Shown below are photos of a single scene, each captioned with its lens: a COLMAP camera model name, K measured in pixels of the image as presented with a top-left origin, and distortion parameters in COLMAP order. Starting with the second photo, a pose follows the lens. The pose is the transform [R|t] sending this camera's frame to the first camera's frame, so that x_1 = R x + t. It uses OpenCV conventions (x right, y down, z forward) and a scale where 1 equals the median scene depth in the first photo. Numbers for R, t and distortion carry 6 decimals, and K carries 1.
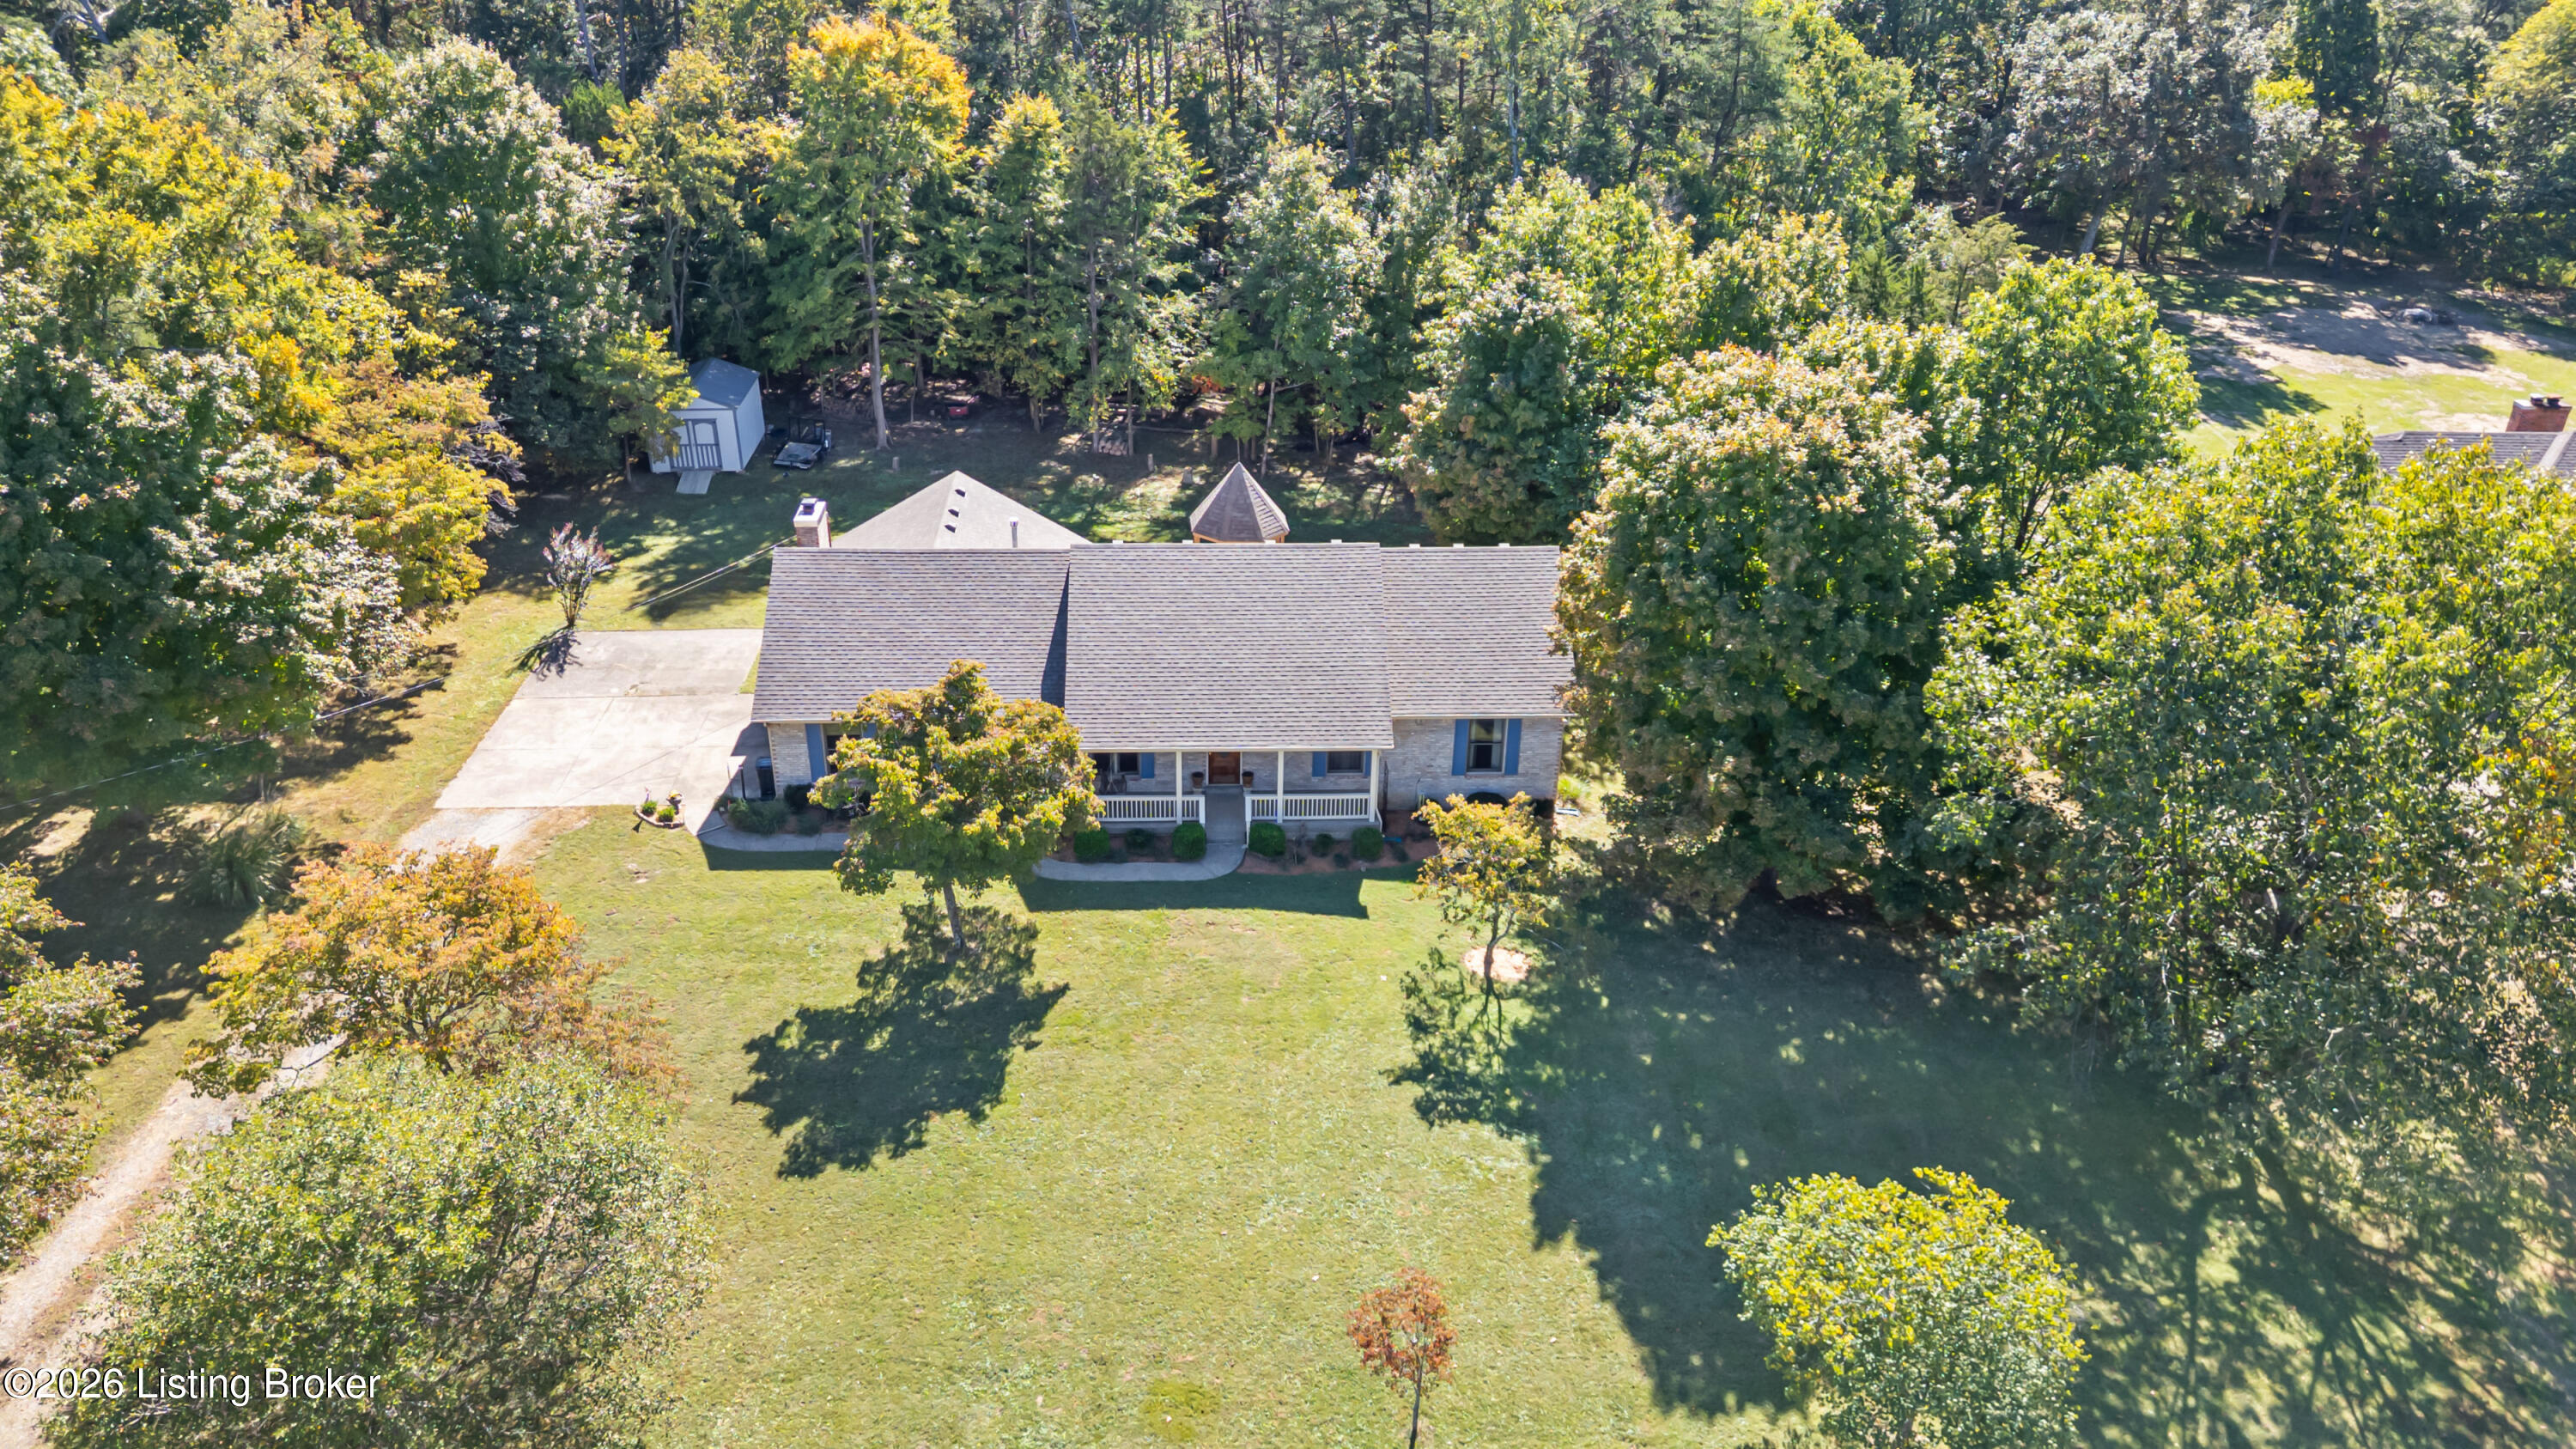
lens RADIAL K [[1900.7, 0, 1307.3], [0, 1900.7, 728.7], [0, 0, 1]] dist [0.084175, -0.068844]
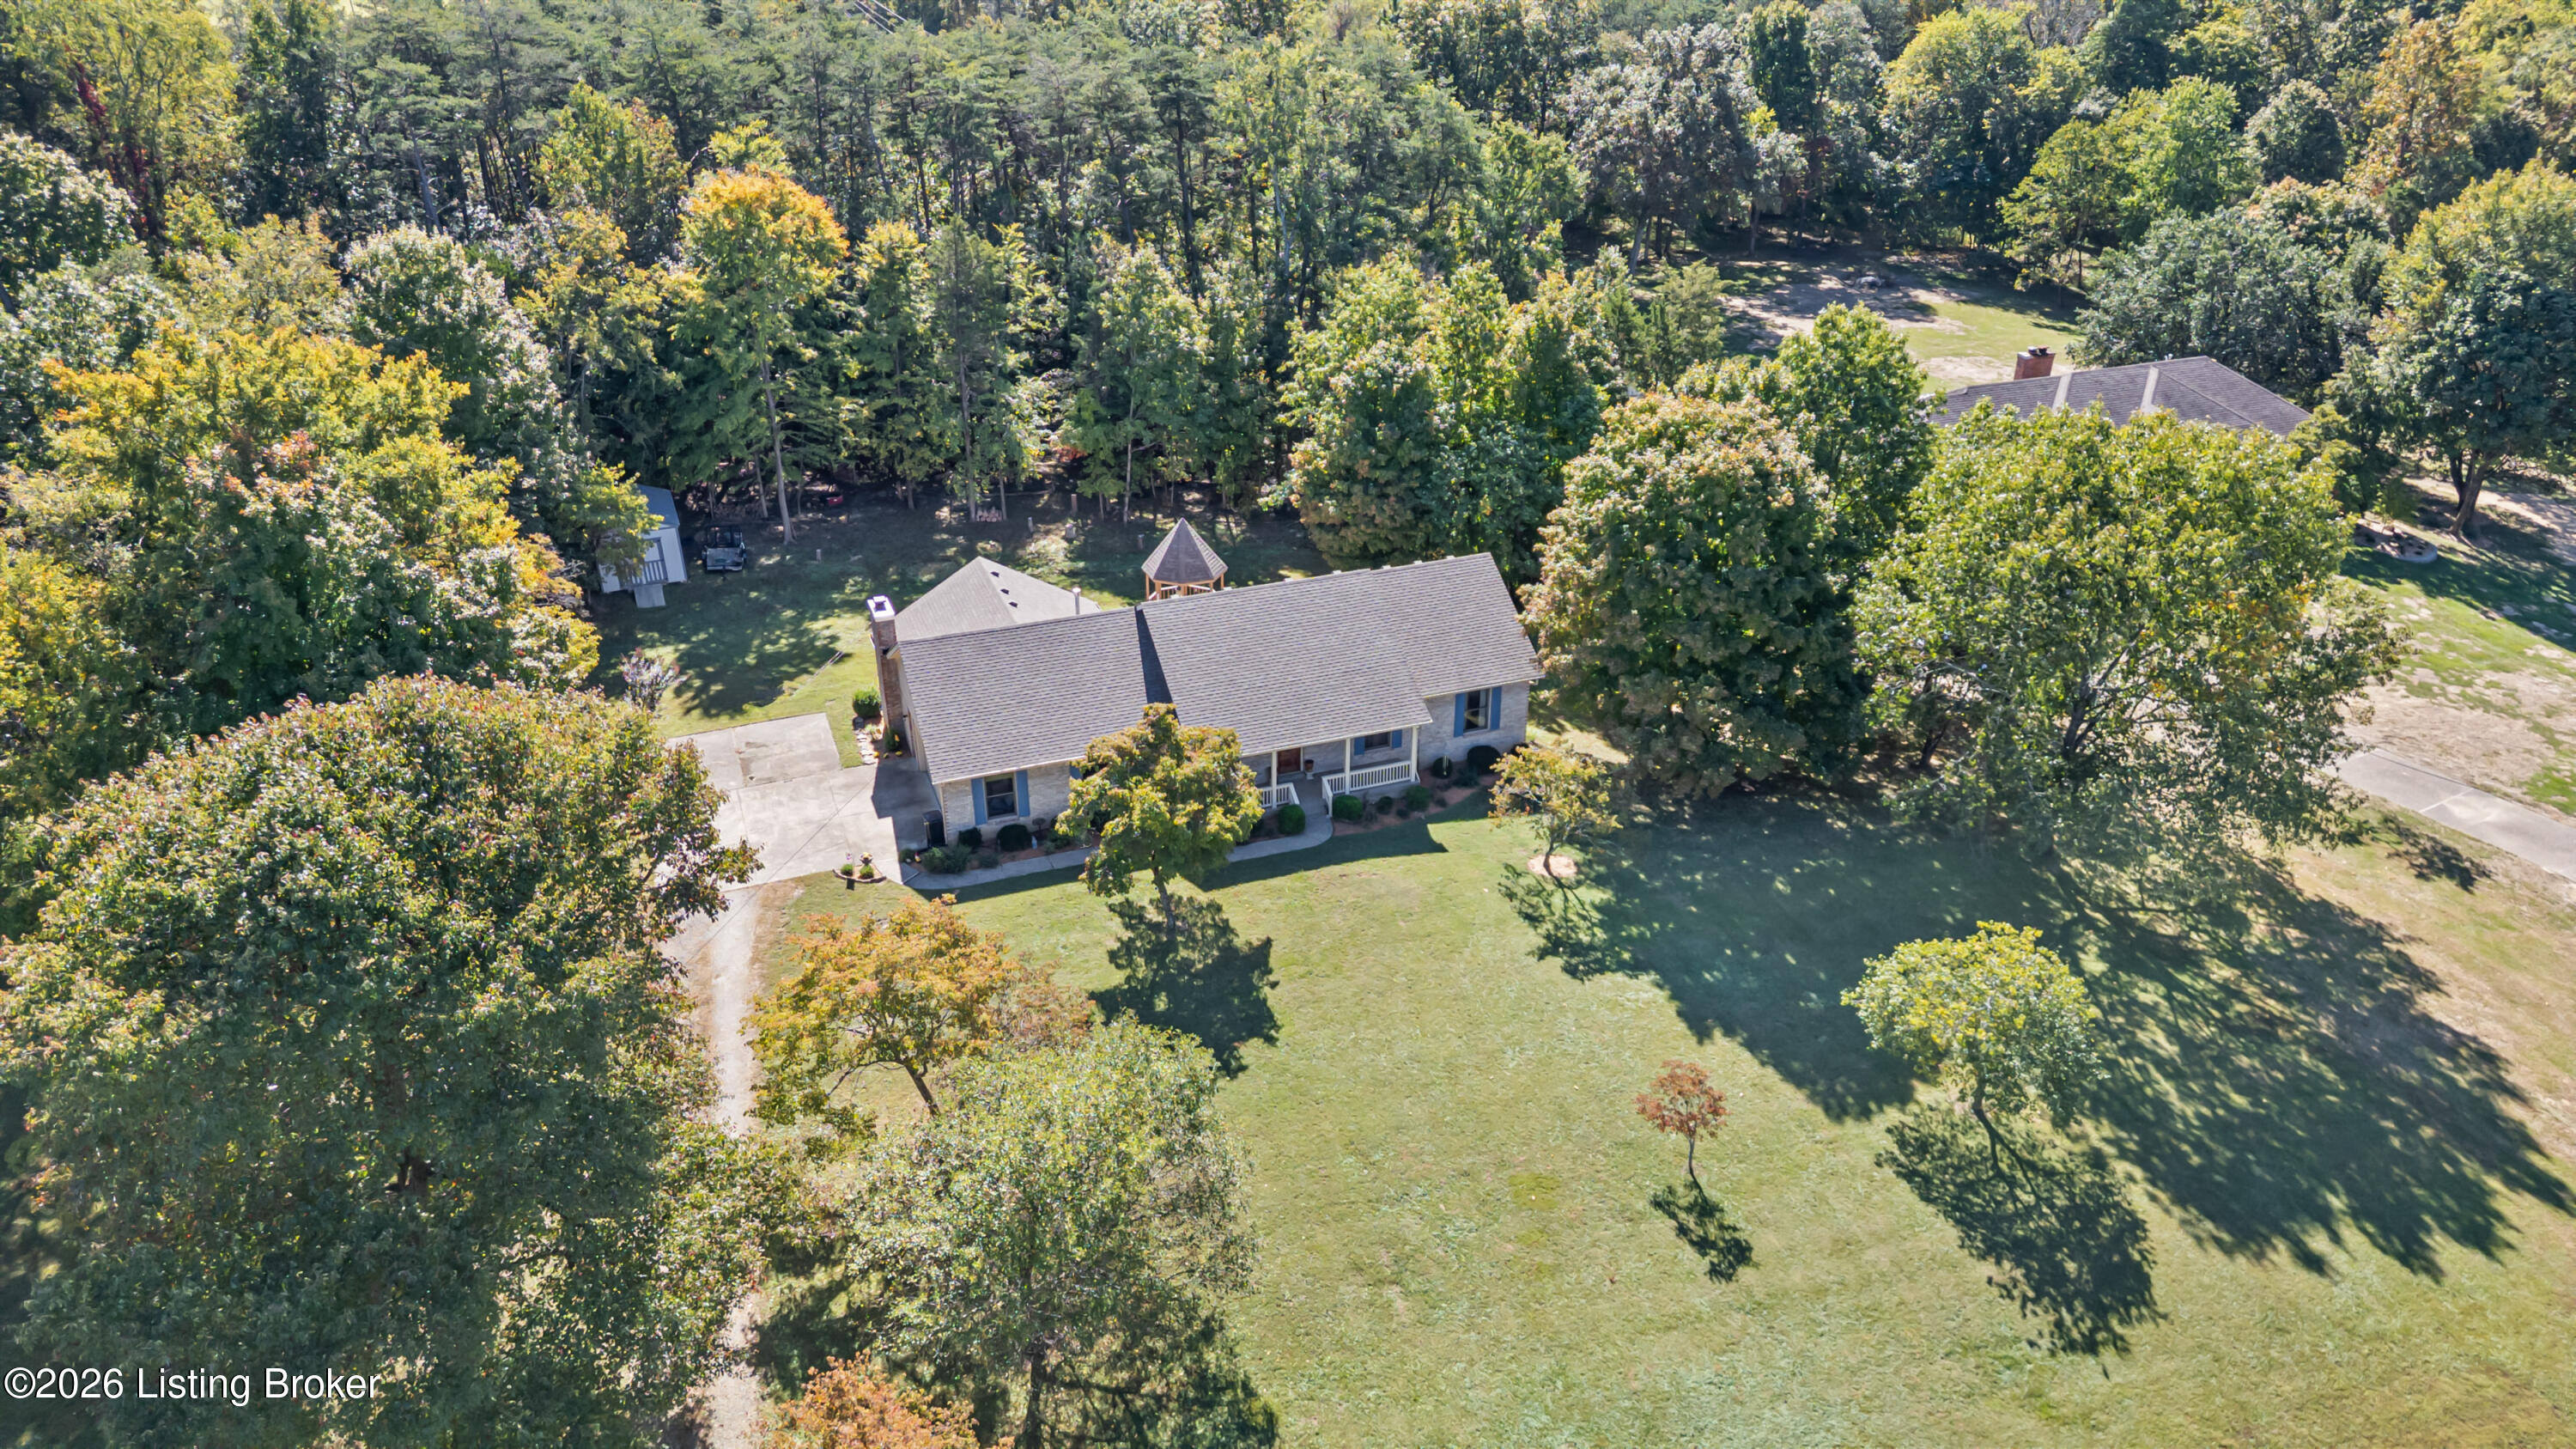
lens RADIAL K [[1850.5, 0, 1288.0], [0, 1850.5, 724.5], [0, 0, 1]] dist [0.111545, -0.131316]
pose [[0.951032, -0.158091, 0.265604, -0.353111], [0.156598, 0.987295, 0.026930, -0.034719], [-0.266487, 0.015982, 0.963706, -0.187849]]
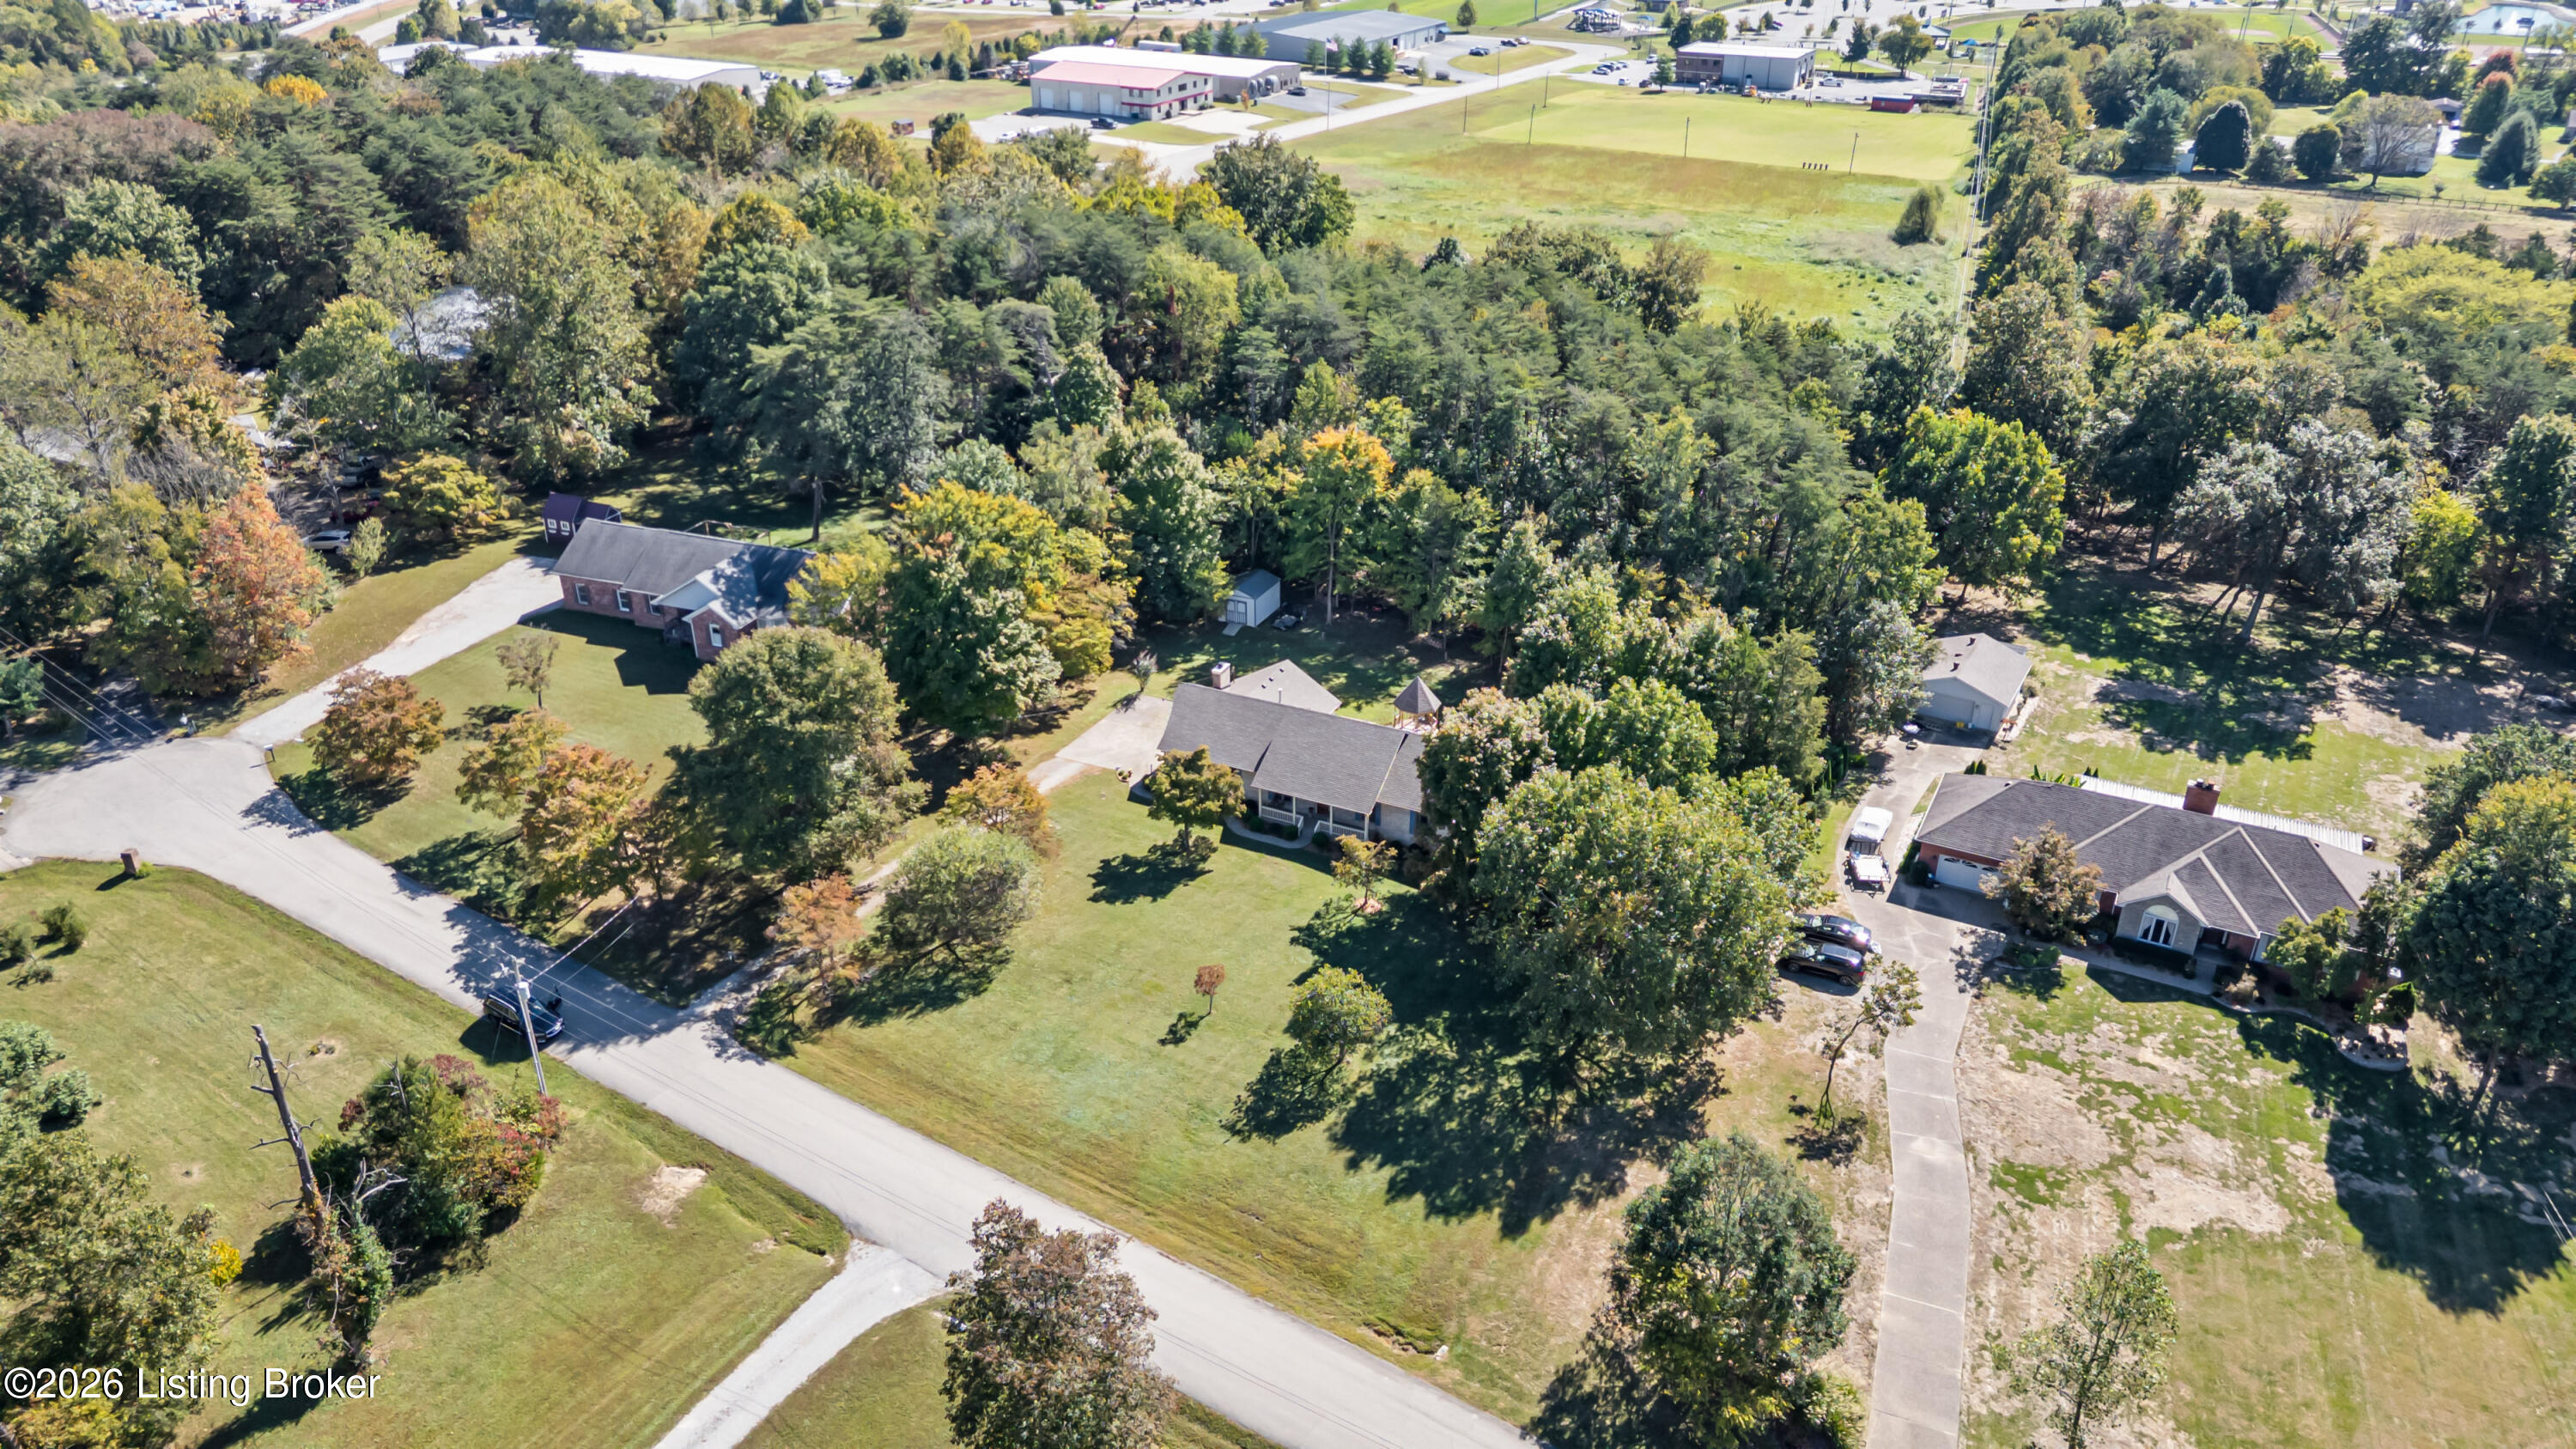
lens RADIAL K [[1900.7, 0, 1307.3], [0, 1900.7, 728.7], [0, 0, 1]] dist [0.084175, -0.068844]
pose [[0.875935, 0.208371, -0.435109, 0.922209], [-0.211612, 0.976467, 0.041620, -0.166533], [0.433542, 0.055618, 0.899415, -1.135519]]
